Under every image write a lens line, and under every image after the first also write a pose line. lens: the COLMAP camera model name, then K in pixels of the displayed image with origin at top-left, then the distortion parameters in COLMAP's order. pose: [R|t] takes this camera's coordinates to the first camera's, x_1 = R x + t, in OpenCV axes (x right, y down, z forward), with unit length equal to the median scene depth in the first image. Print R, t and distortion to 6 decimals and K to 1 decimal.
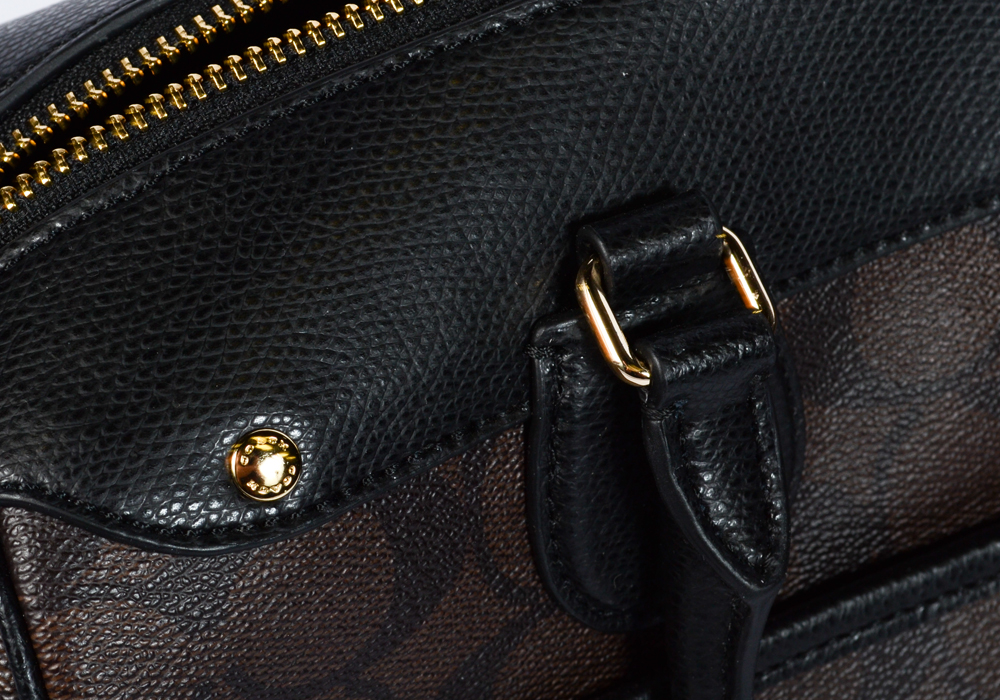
lens RADIAL K [[2474.9, 0, 500.0], [0, 2474.9, 350.0], [0, 0, 1]] dist [0.050447, 0.123502]
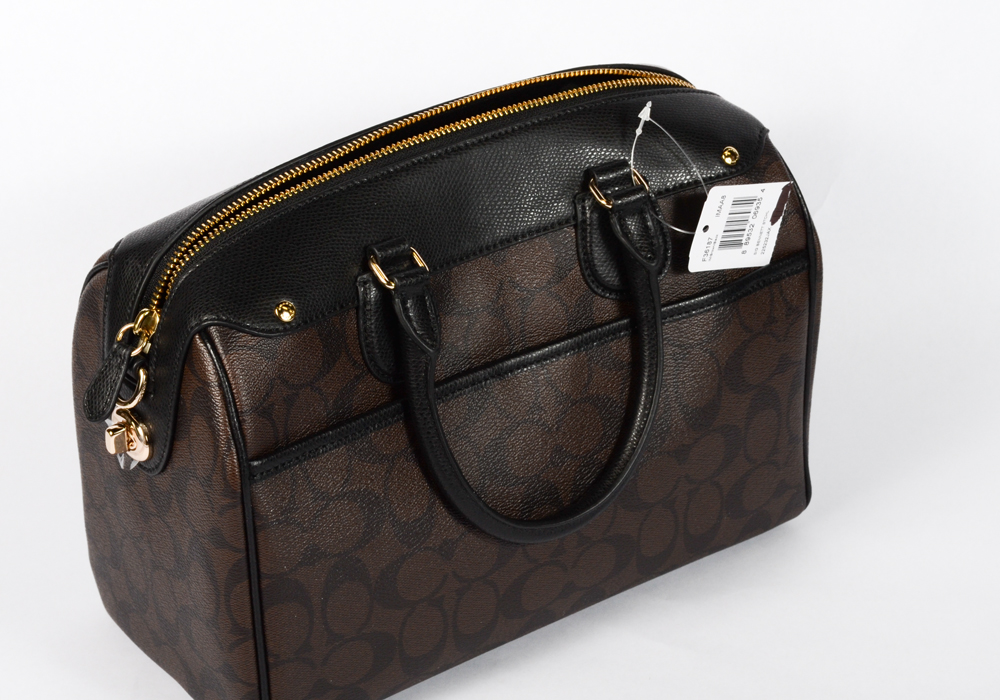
lens RADIAL K [[2182.8, 0, 500.0], [0, 2182.8, 350.0], [0, 0, 1]] dist [-0.041686, -0.070749]
pose [[0.979972, -0.075478, 0.184278, -0.339123], [0.115986, 0.968559, -0.220094, 0.739615], [-0.161872, 0.237060, 0.957914, -1.771443]]
